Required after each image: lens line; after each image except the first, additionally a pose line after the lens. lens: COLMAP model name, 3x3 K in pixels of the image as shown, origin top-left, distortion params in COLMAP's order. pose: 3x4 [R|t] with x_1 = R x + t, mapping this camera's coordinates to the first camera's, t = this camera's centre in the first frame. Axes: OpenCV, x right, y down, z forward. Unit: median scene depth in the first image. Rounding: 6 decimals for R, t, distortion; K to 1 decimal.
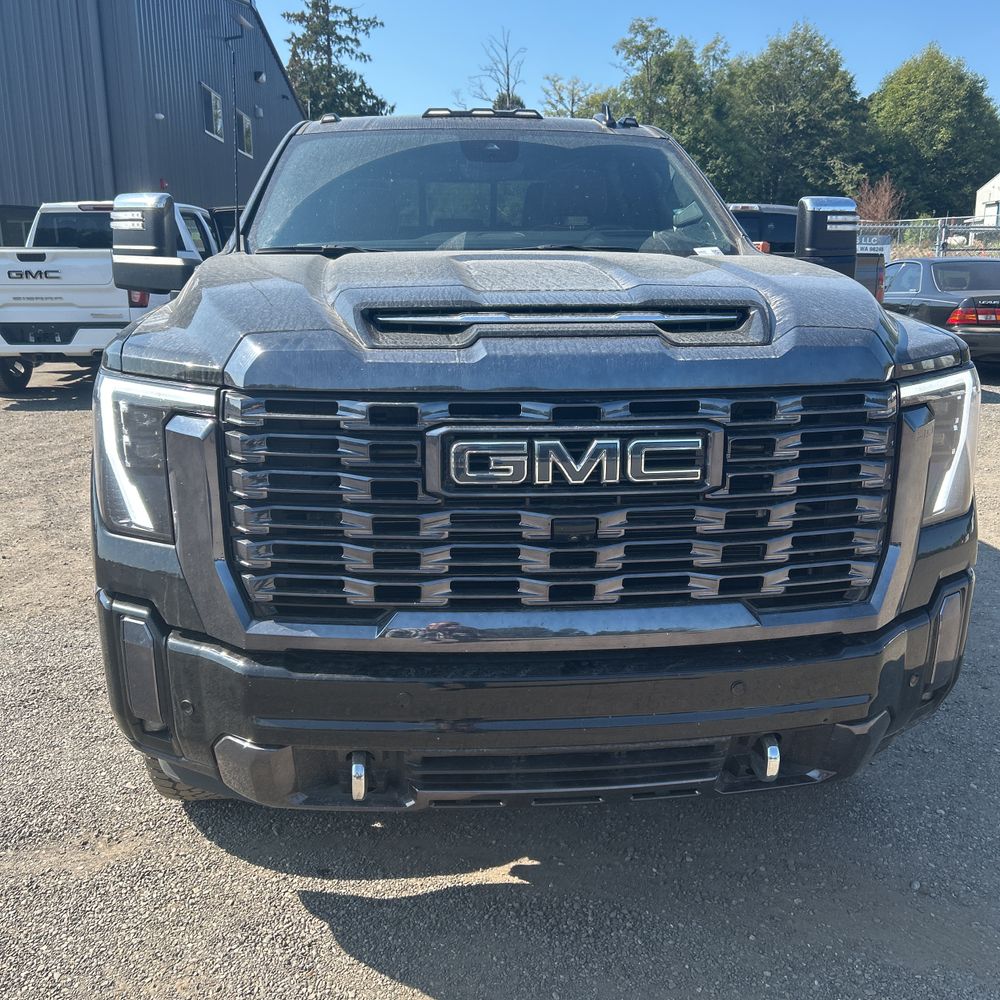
lens RADIAL K [[998.2, 0, 500.8], [0, 998.2, 504.3], [0, 0, 1]] dist [0.044359, -0.003452]
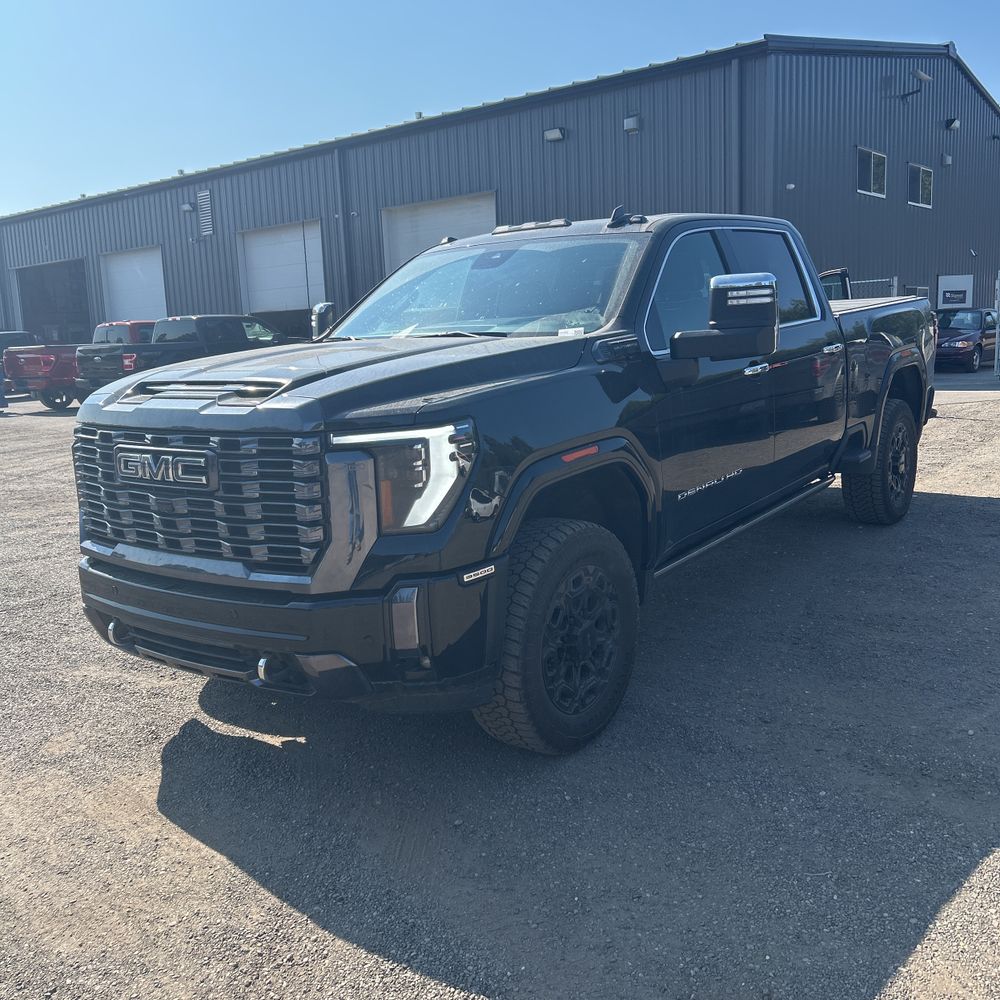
lens RADIAL K [[961.6, 0, 500.1], [0, 961.6, 500.9], [0, 0, 1]] dist [0.108488, 0.002634]
pose [[0.749653, 0.082555, -0.656662, 0.853835], [-0.113805, 0.993490, -0.005020, -0.022292], [0.651973, 0.078495, 0.754168, 0.040650]]
